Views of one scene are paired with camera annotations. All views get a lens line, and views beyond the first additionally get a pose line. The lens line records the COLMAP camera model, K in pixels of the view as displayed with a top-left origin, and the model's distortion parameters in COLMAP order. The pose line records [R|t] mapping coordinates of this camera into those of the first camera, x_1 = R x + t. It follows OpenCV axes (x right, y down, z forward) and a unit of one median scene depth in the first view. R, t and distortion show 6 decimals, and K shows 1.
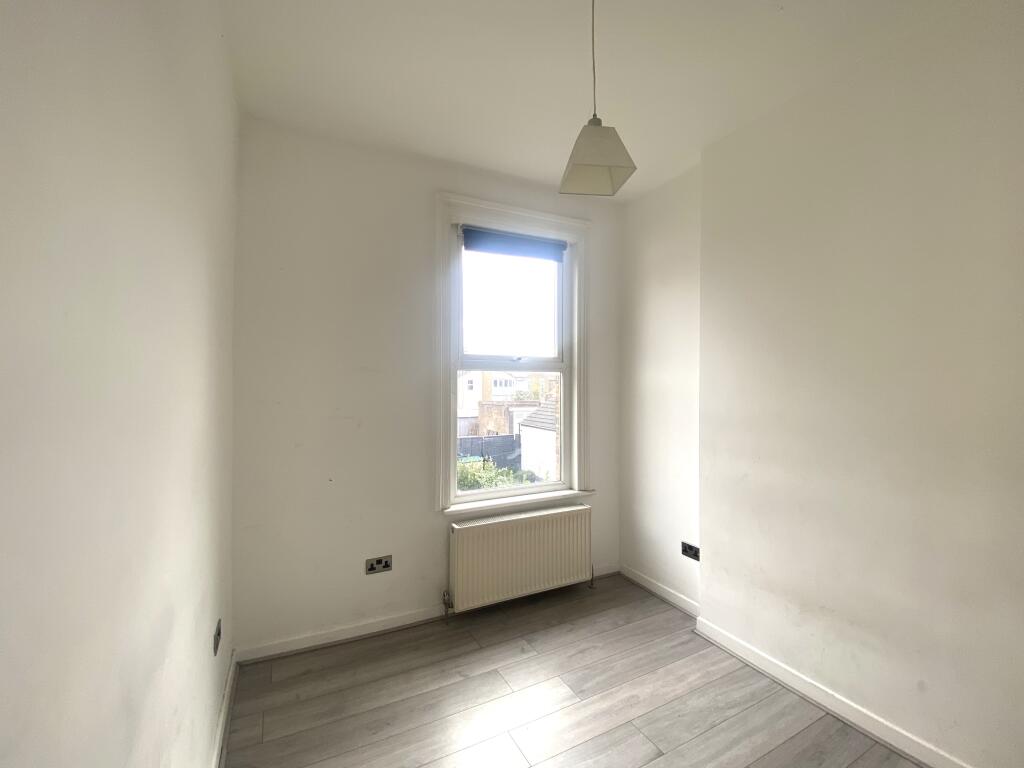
lens RADIAL K [[431.7, 0, 527.7], [0, 431.7, 382.5], [0, 0, 1]] dist [0.047675, -0.025289]
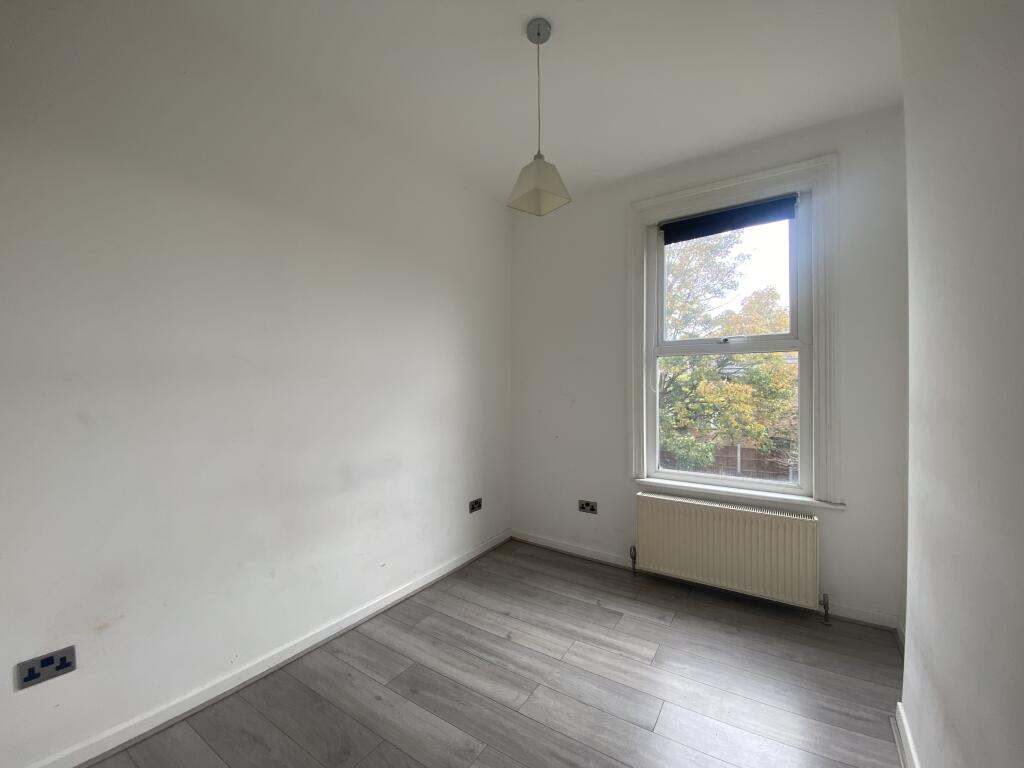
lens RADIAL K [[431.7, 0, 527.7], [0, 431.7, 382.5], [0, 0, 1]] dist [0.047675, -0.025289]
pose [[0.515847, -0.005248, -0.856665, 0.694678], [0.014854, 0.999886, 0.002819, 0.032669], [0.856552, -0.014179, 0.515866, 0.172611]]
